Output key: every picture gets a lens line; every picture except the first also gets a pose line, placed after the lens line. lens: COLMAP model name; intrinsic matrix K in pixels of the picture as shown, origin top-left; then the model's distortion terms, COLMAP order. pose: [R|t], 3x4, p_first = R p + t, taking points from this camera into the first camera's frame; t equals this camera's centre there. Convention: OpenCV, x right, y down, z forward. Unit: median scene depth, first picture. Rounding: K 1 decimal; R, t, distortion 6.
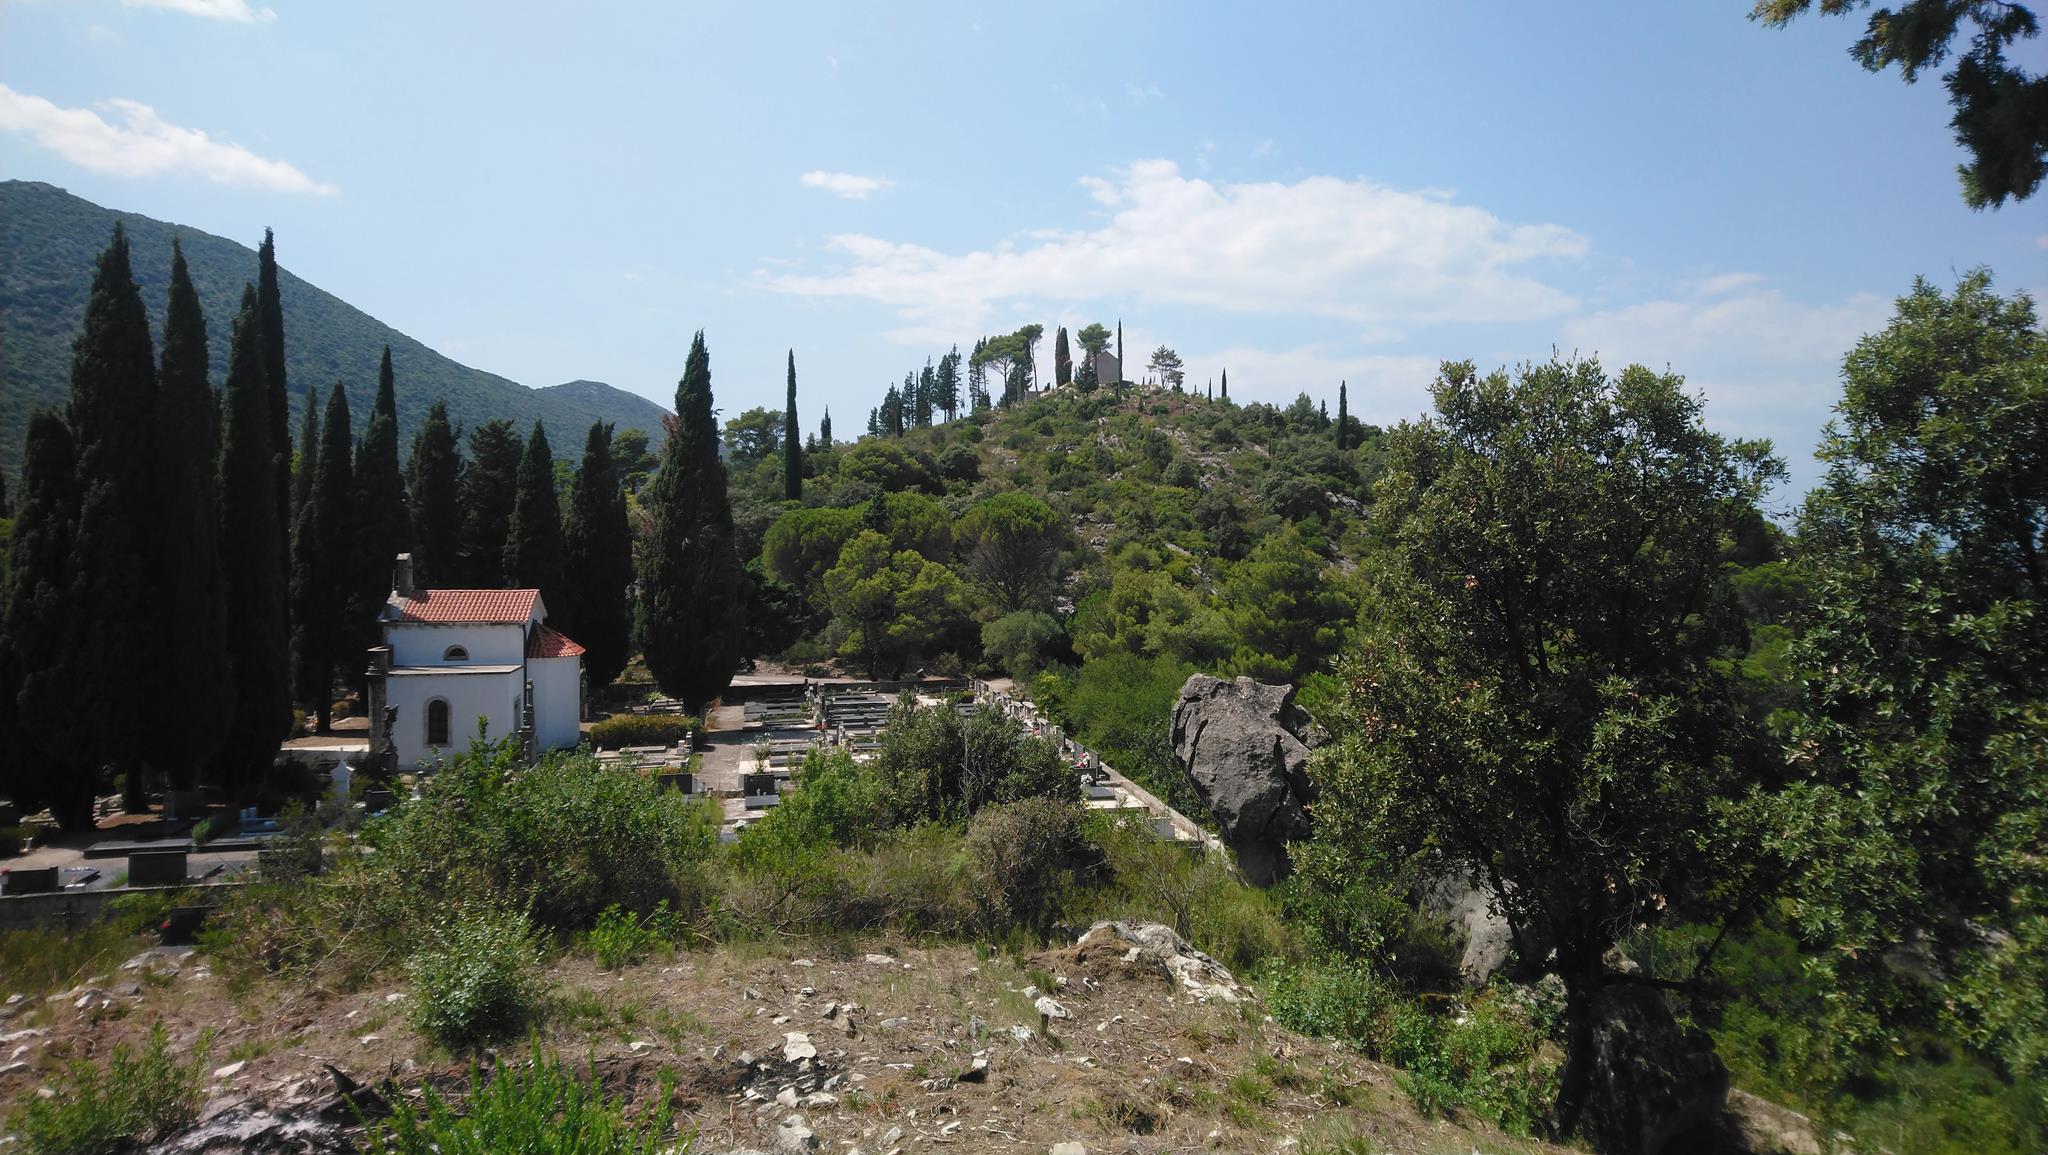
lens RADIAL K [[1255.3, 0, 1029.4], [0, 1255.3, 555.2], [0, 0, 1]] dist [0.202053, -0.327885]
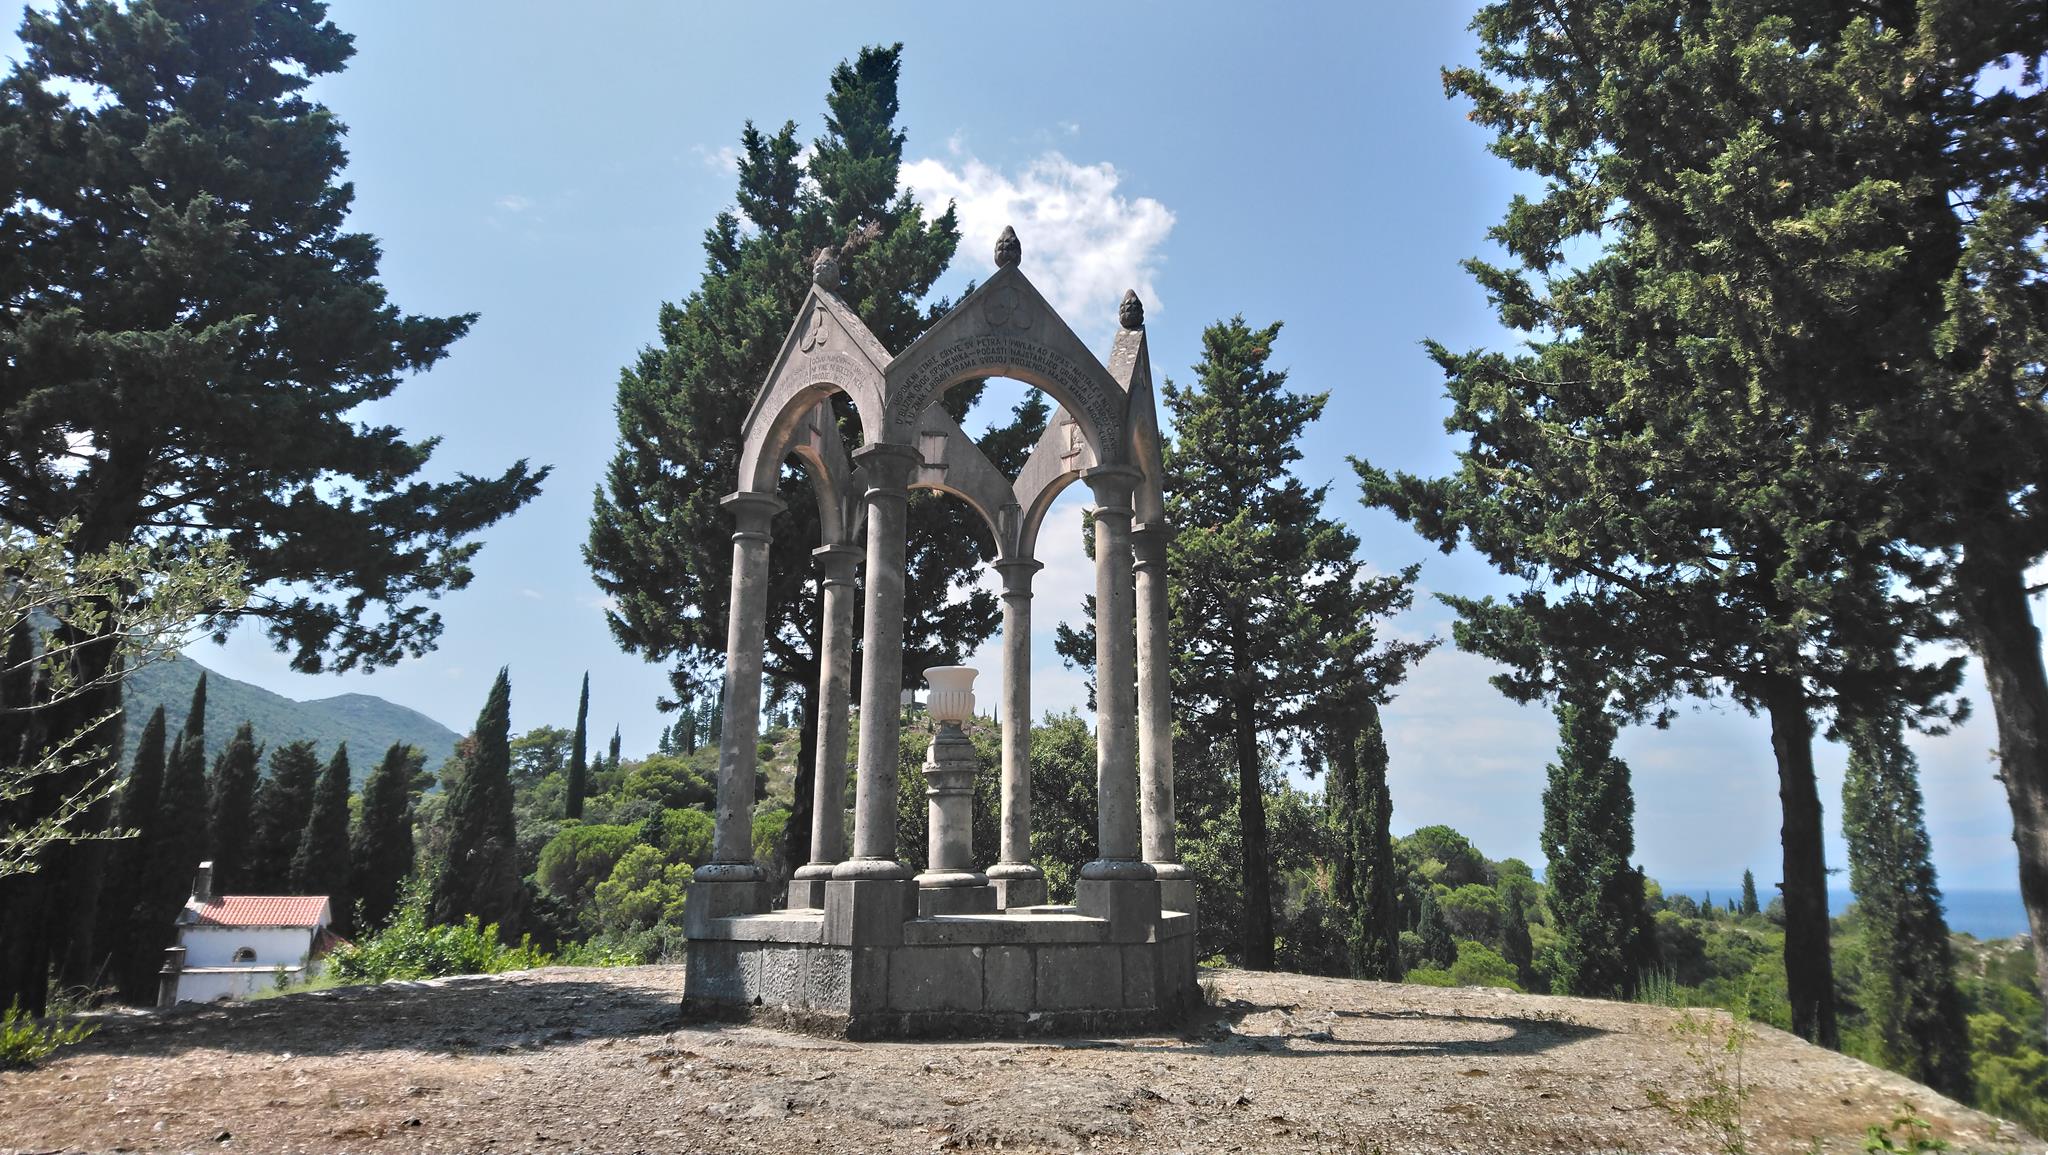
lens RADIAL K [[1255.3, 0, 1029.4], [0, 1255.3, 555.2], [0, 0, 1]] dist [0.202053, -0.327885]
pose [[0.988715, 0.038519, 0.144774, 0.026604], [-0.001386, 0.968690, -0.248271, 0.011104], [-0.149804, 0.245269, 0.957811, -0.144265]]
